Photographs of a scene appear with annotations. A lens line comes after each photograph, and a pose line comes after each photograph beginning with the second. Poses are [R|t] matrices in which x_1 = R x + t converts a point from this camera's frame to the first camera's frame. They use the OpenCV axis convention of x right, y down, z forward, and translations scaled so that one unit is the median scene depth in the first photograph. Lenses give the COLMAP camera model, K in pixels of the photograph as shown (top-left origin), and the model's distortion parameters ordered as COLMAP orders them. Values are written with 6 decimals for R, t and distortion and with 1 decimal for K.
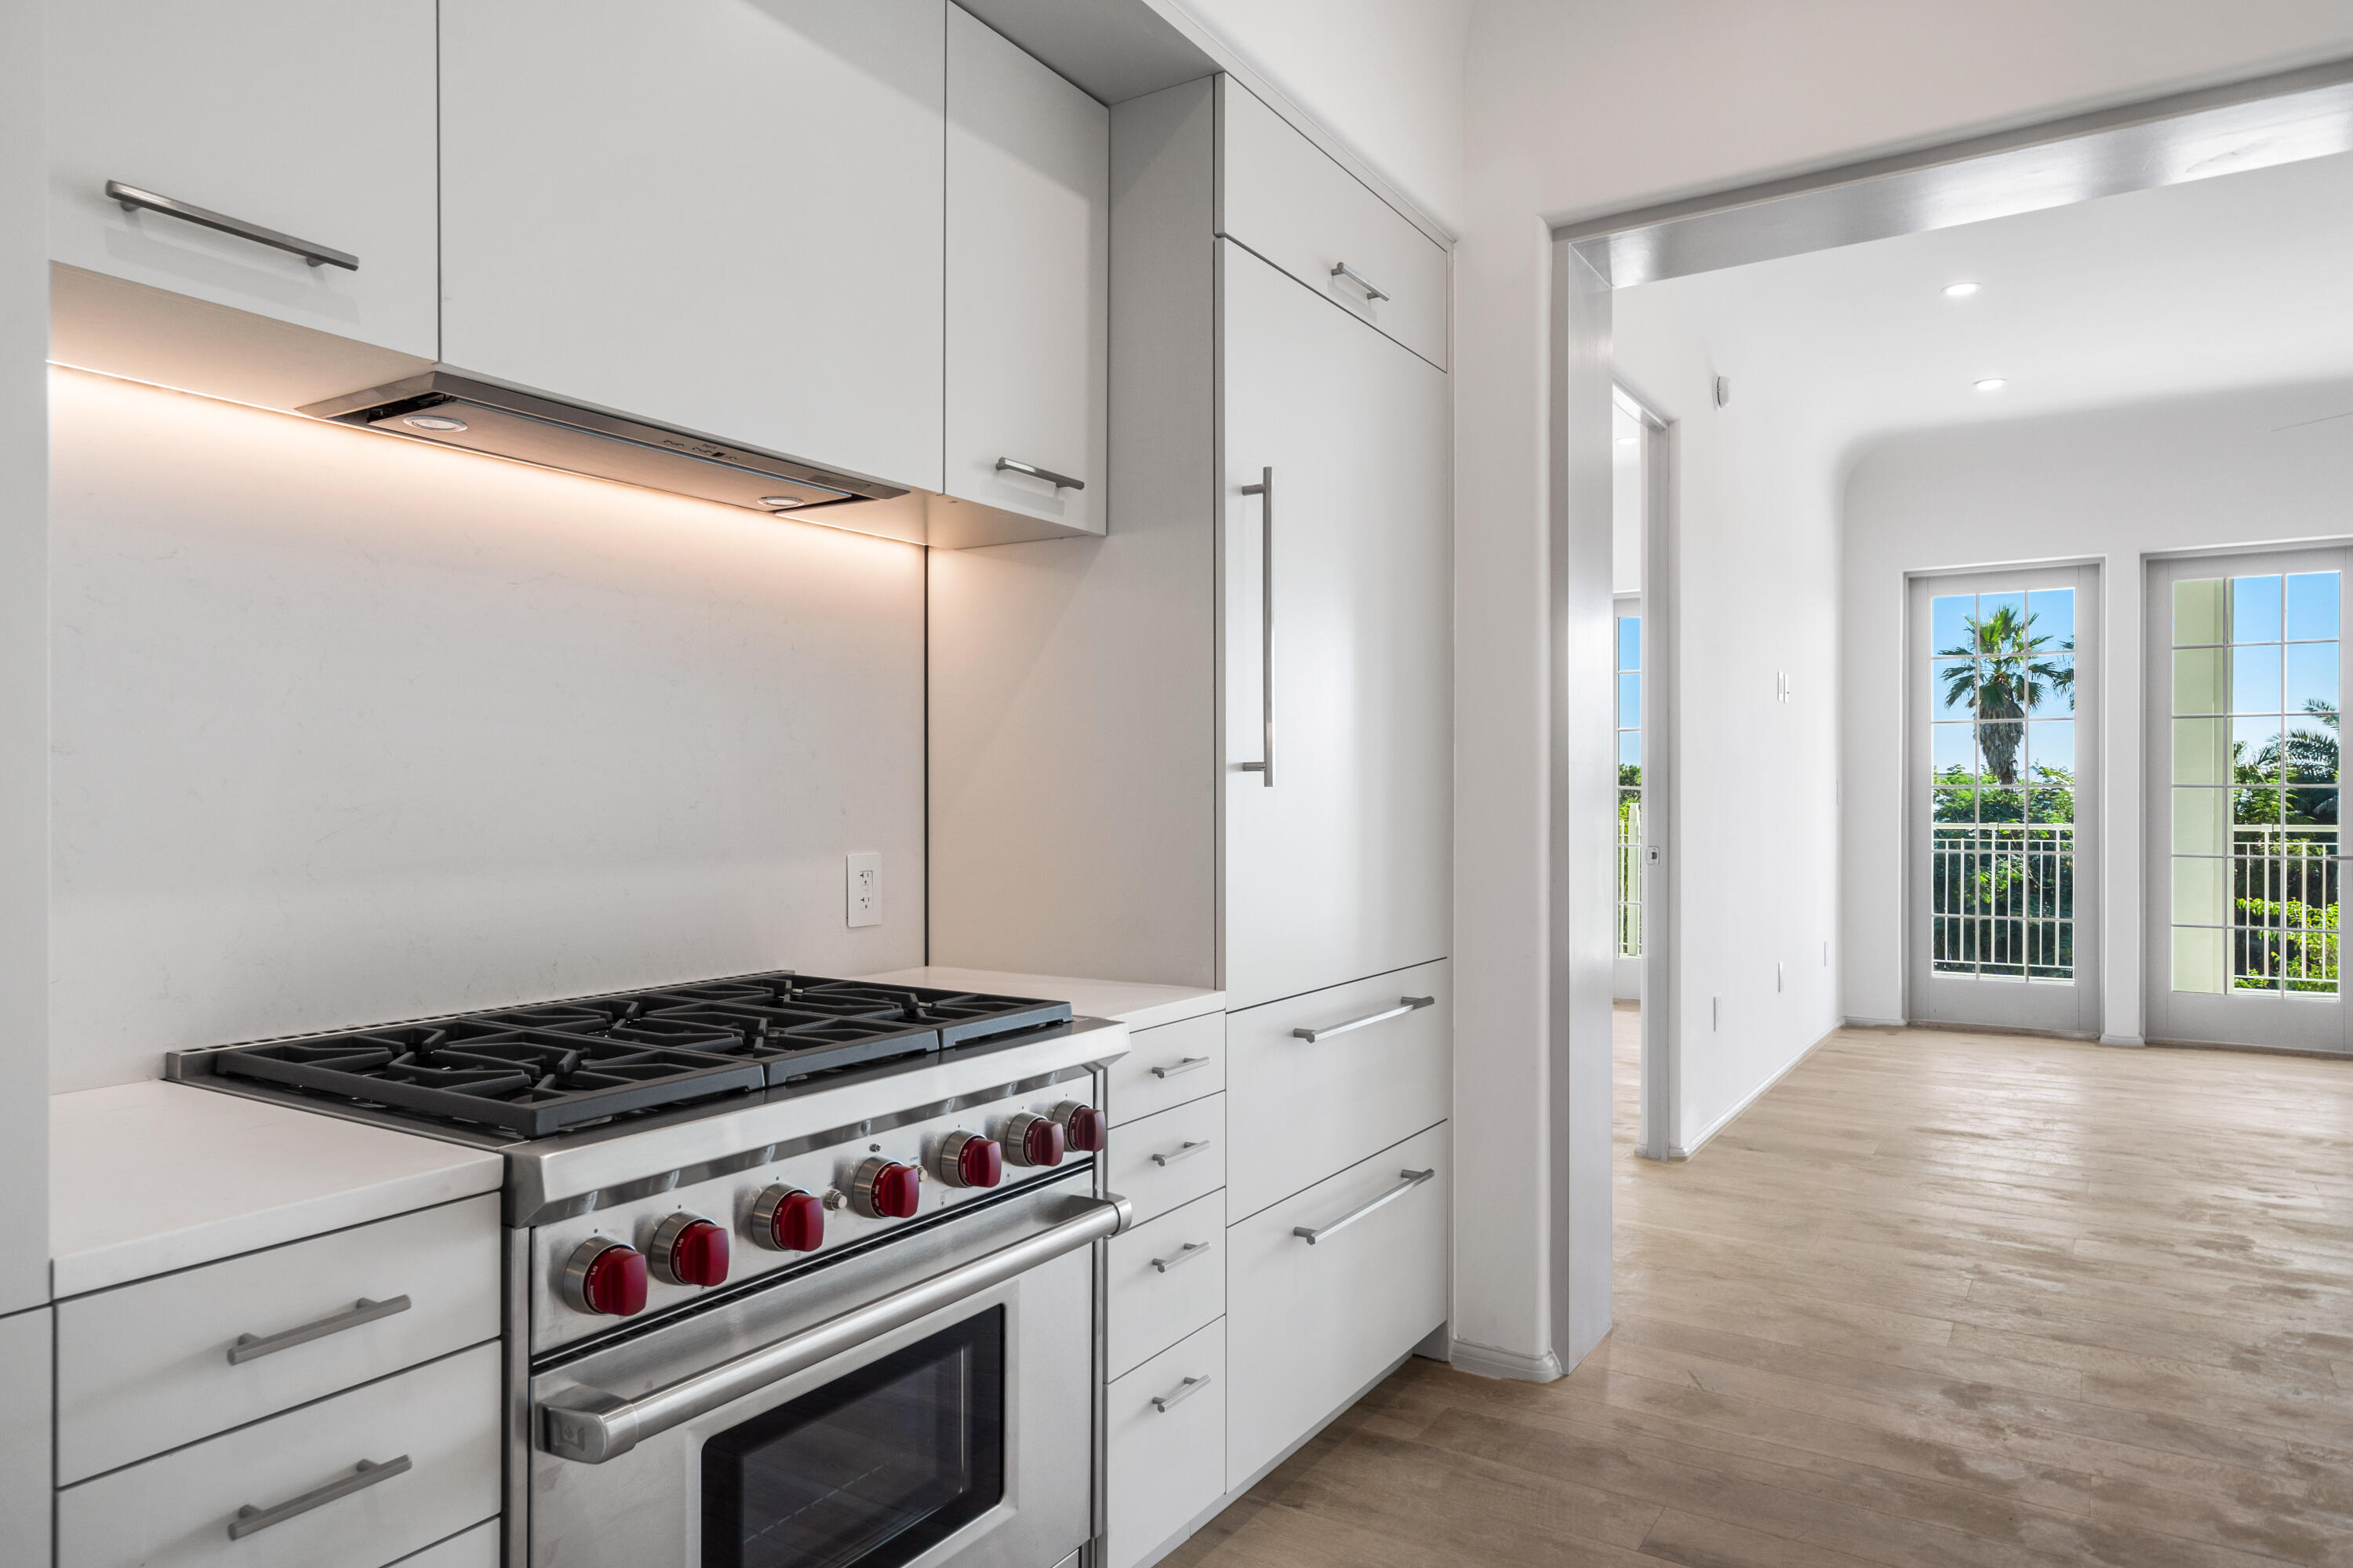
lens RADIAL K [[1462.9, 0, 1174.8], [0, 1462.9, 797.8], [0, 0, 1]] dist [0.003355, 0.000179]
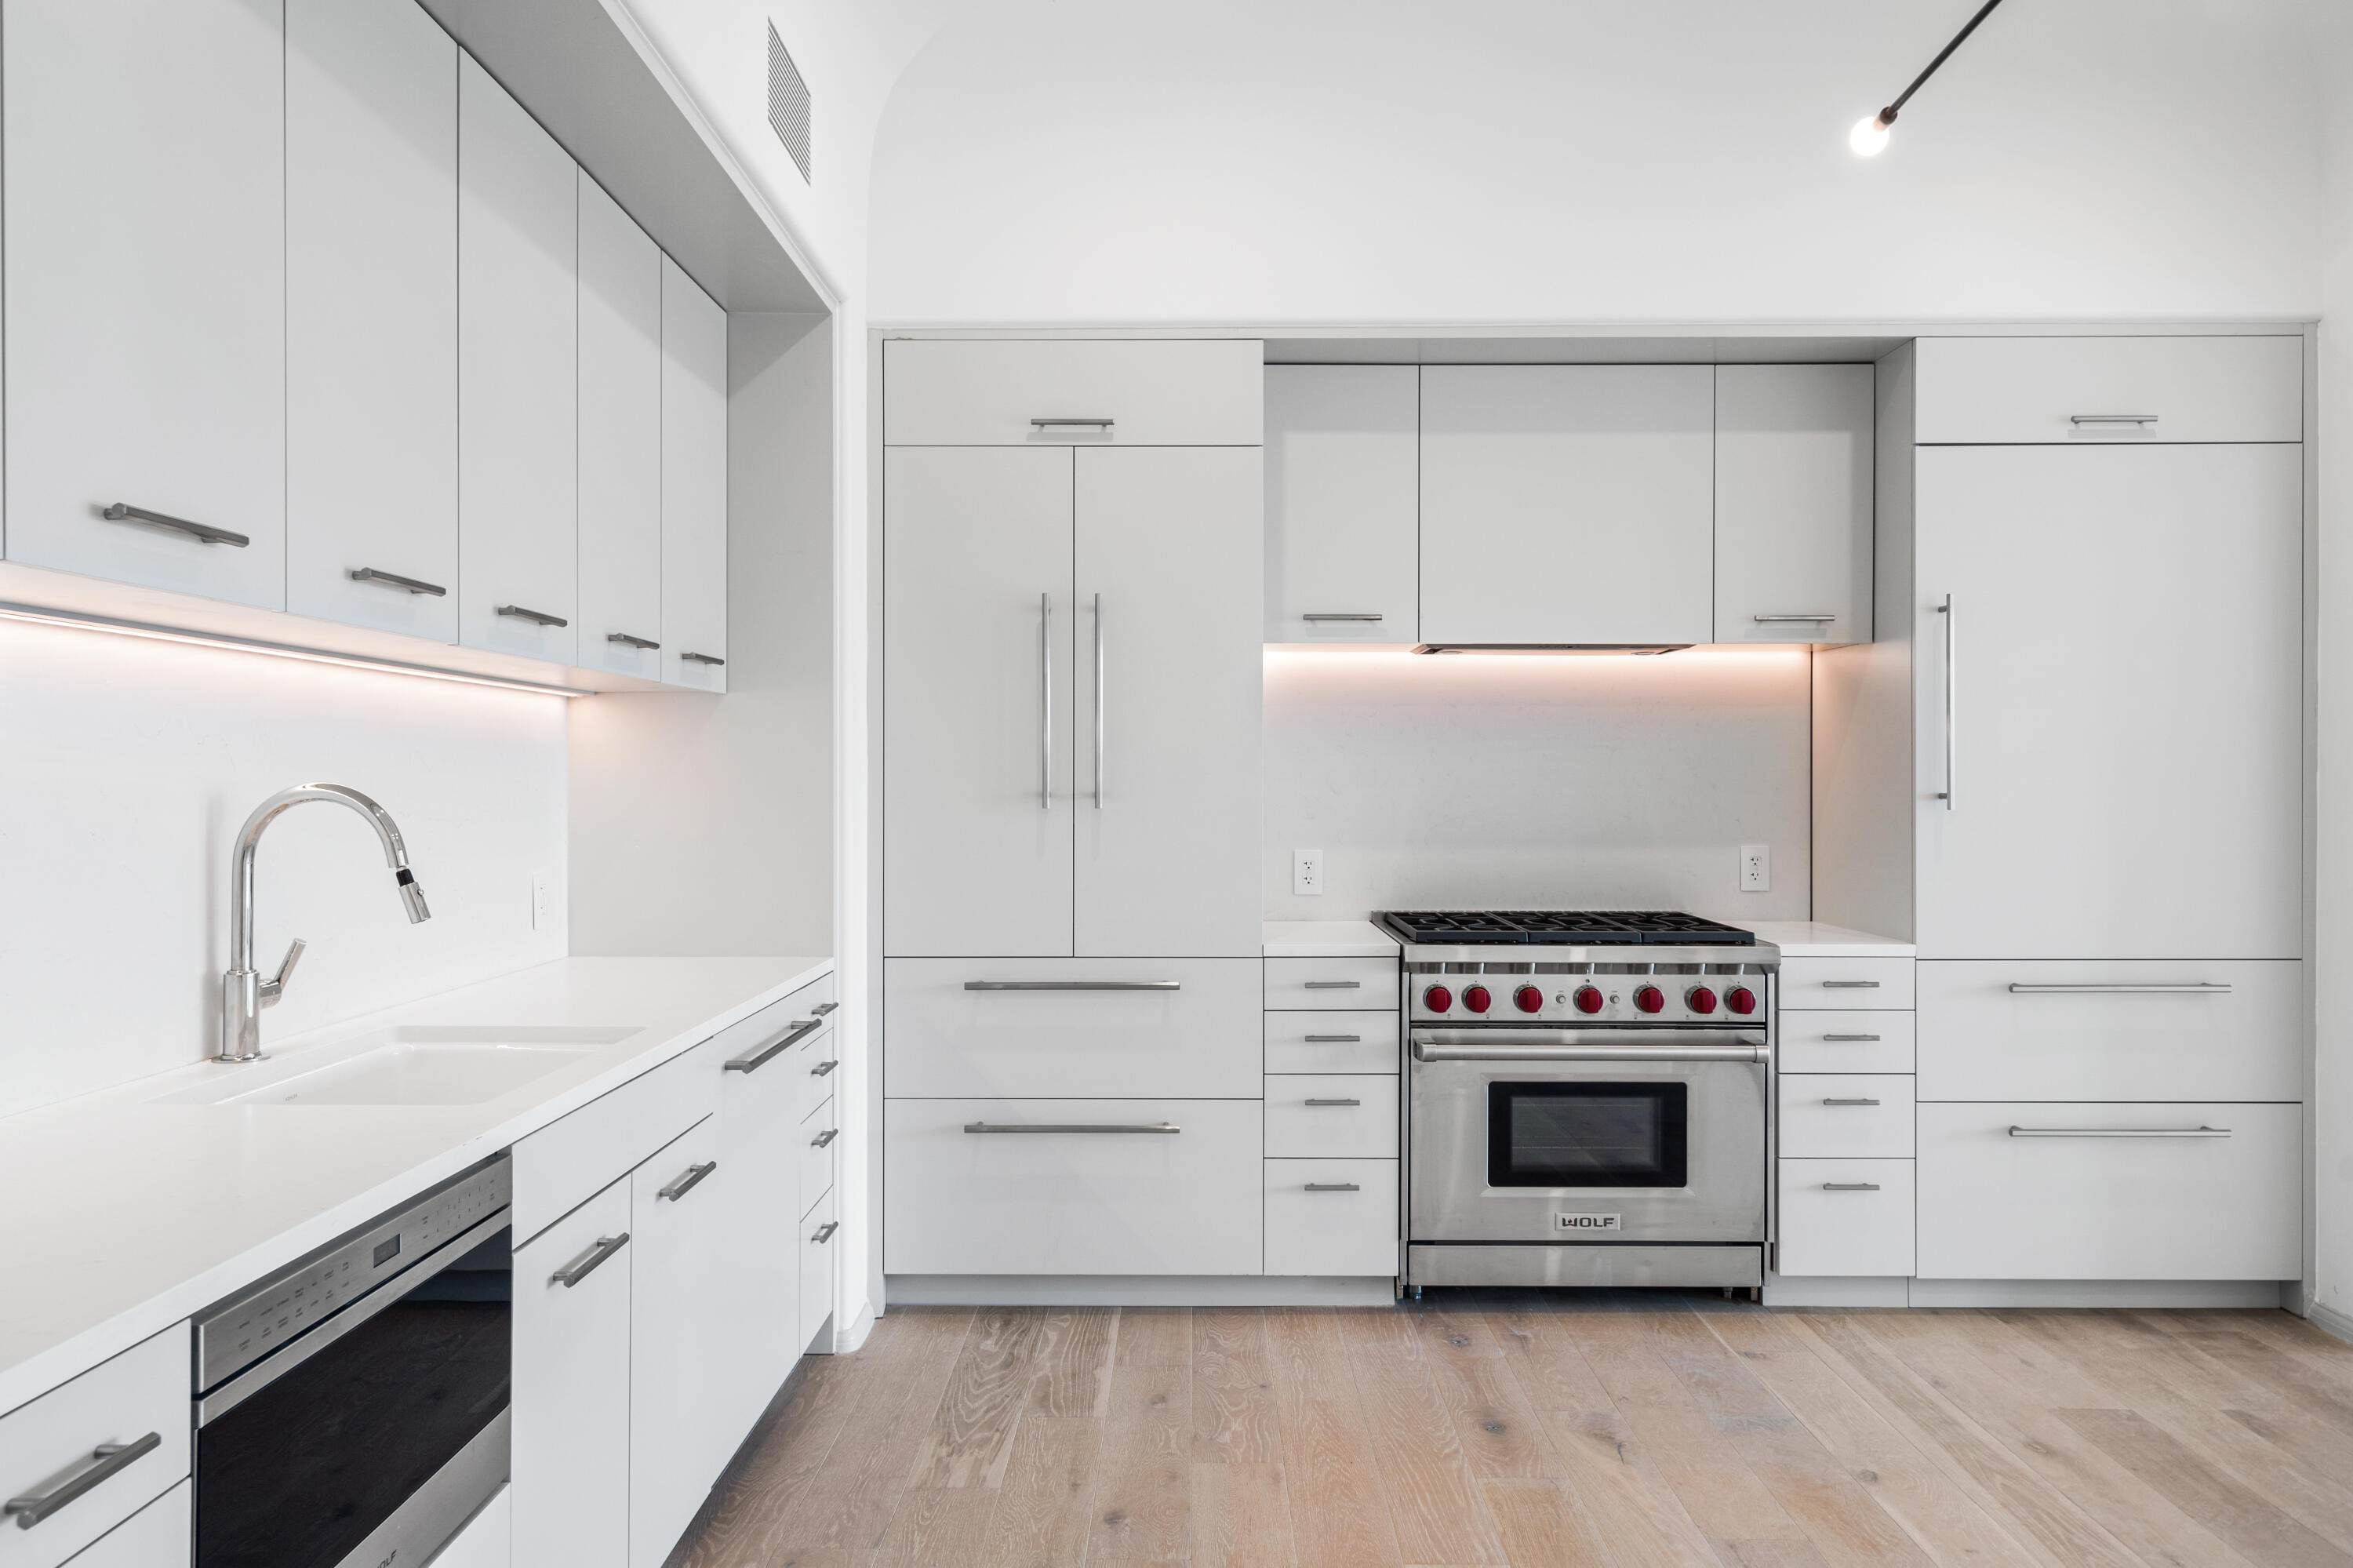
lens RADIAL K [[1589.7, 0, 1143.8], [0, 1589.7, 751.8], [0, 0, 1]] dist [0.002150, -0.002095]
pose [[0.524636, -0.015573, -0.851184, 1.033639], [-0.003188, 0.999790, -0.020257, -0.031937], [0.851321, 0.013341, 0.524476, -0.553089]]
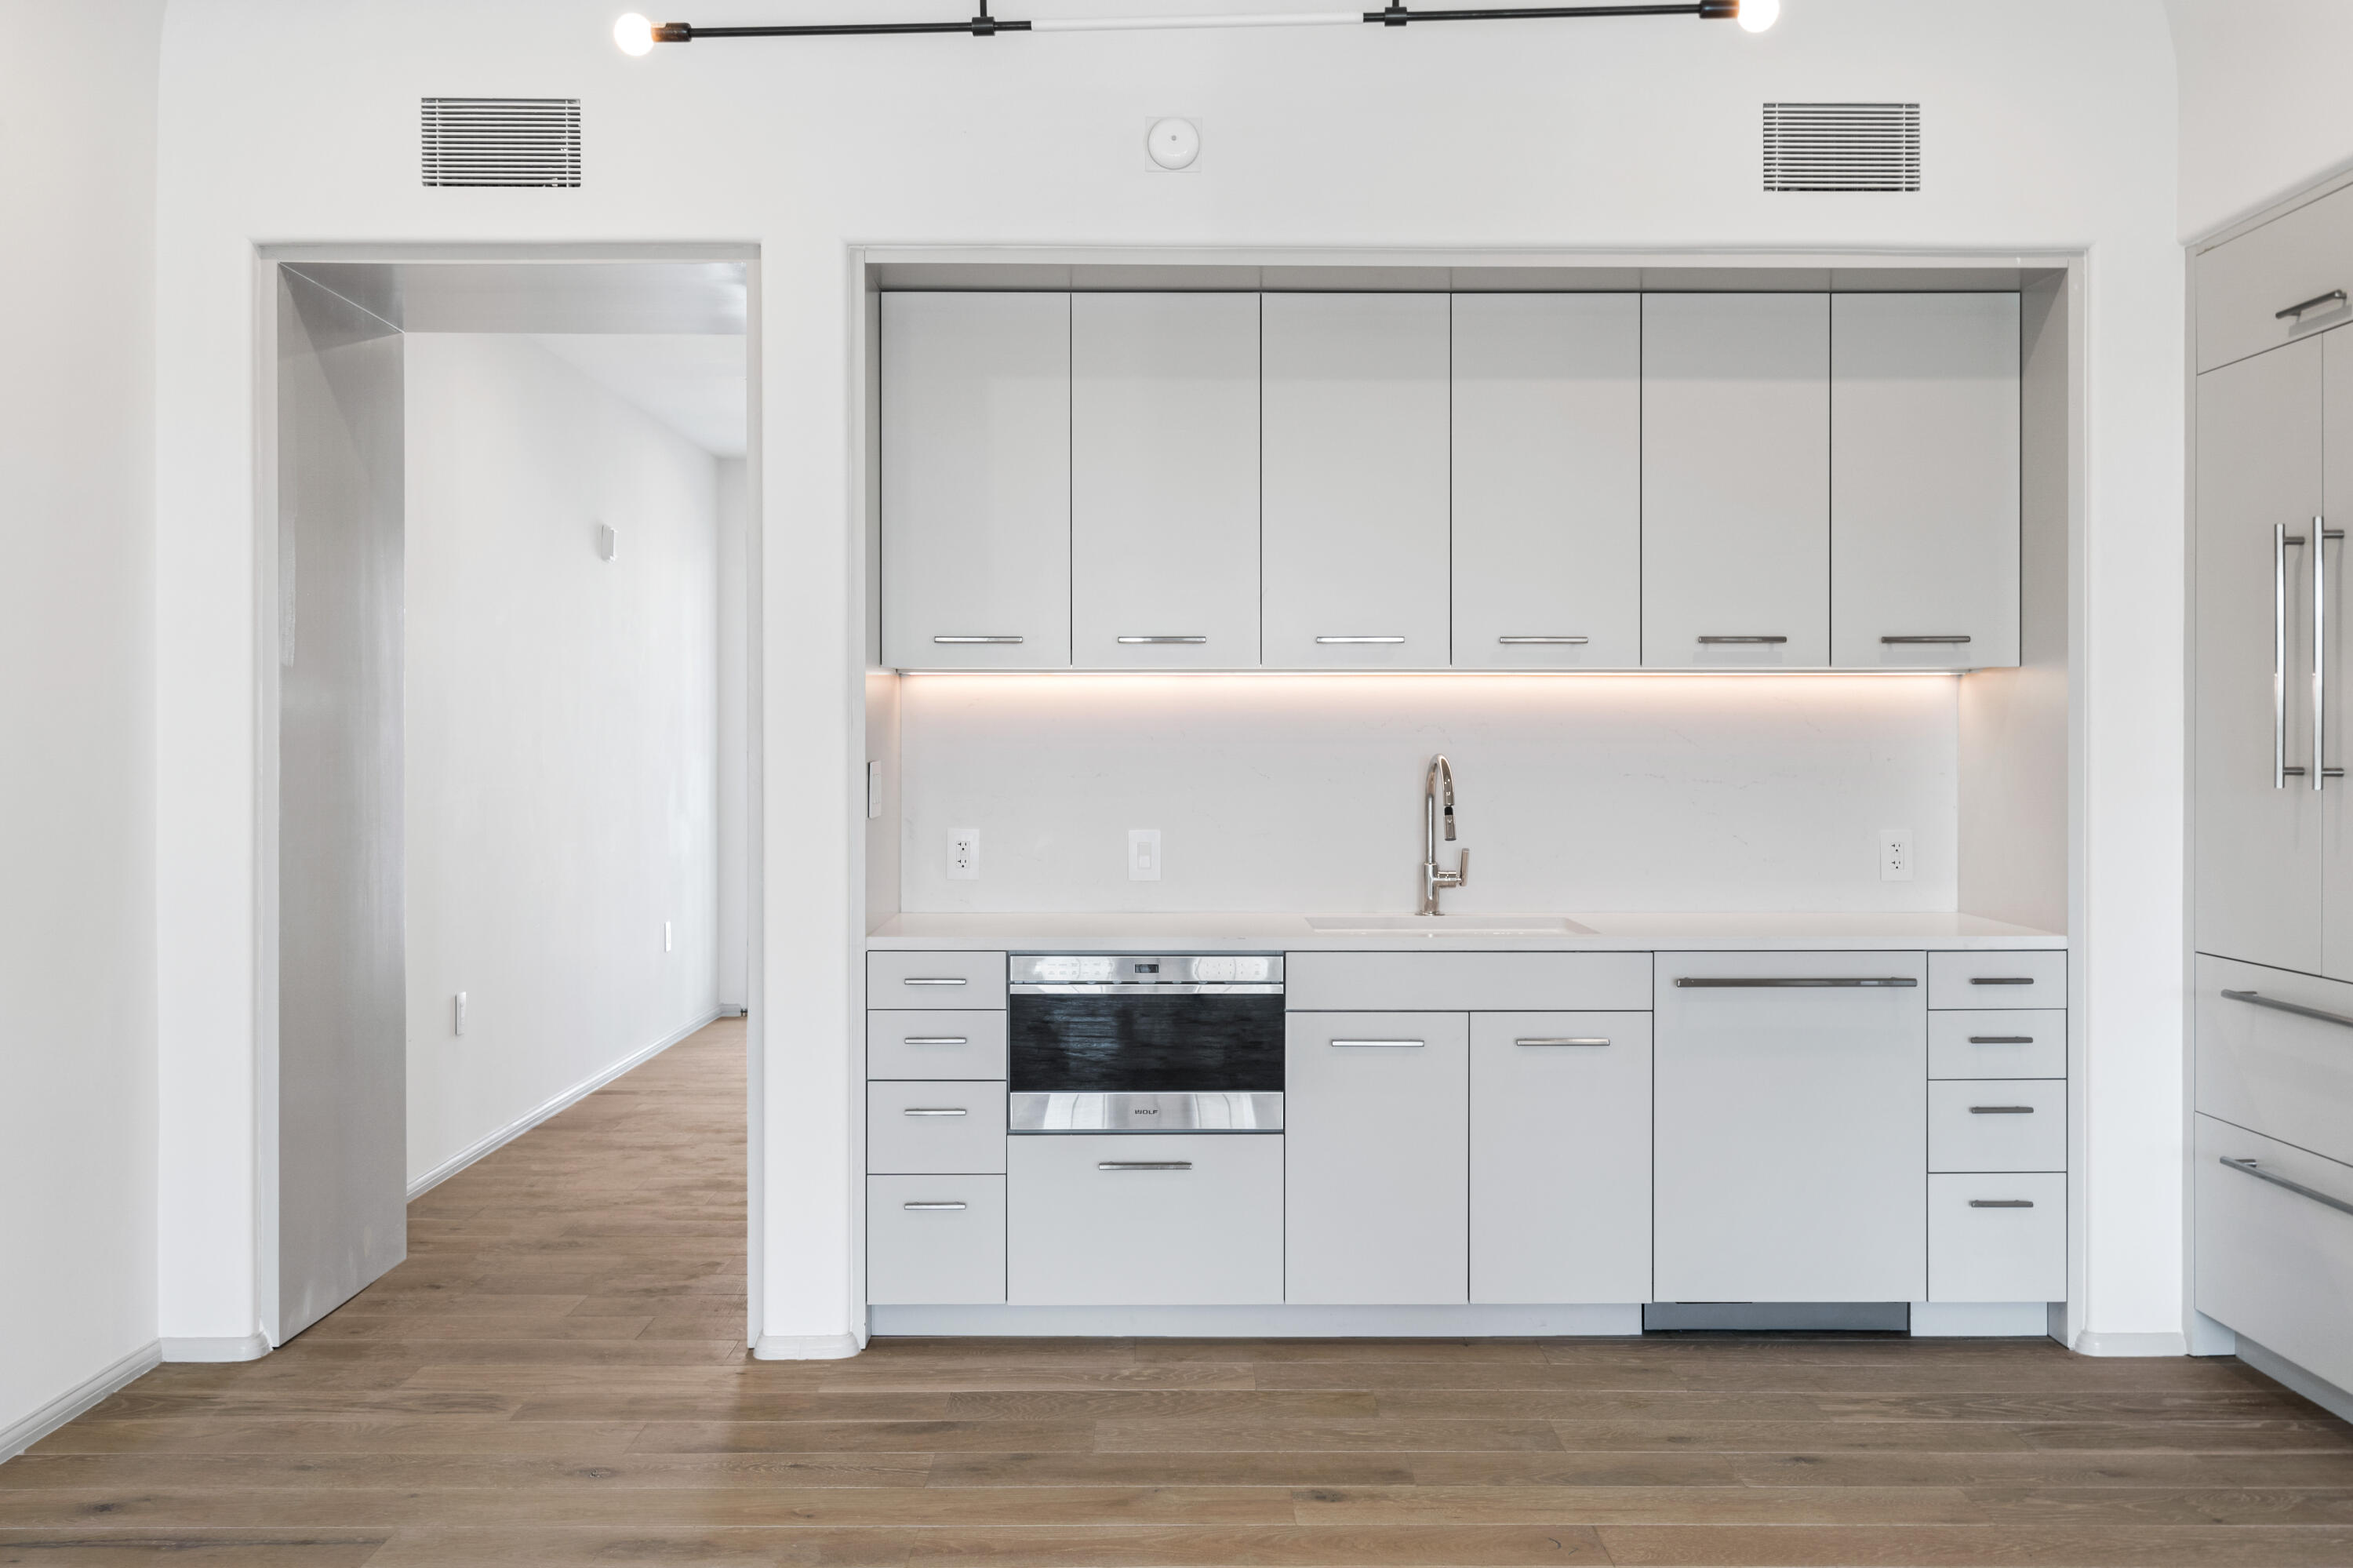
lens RADIAL K [[2036.6, 0, 1222.8], [0, 2036.6, 671.8], [0, 0, 1]] dist [0.000669, 0.004253]
pose [[-0.830376, -0.016814, -0.556949, 1.282501], [-0.000230, 0.999555, -0.029833, -0.053591], [0.557203, -0.024645, -0.830010, 1.163944]]
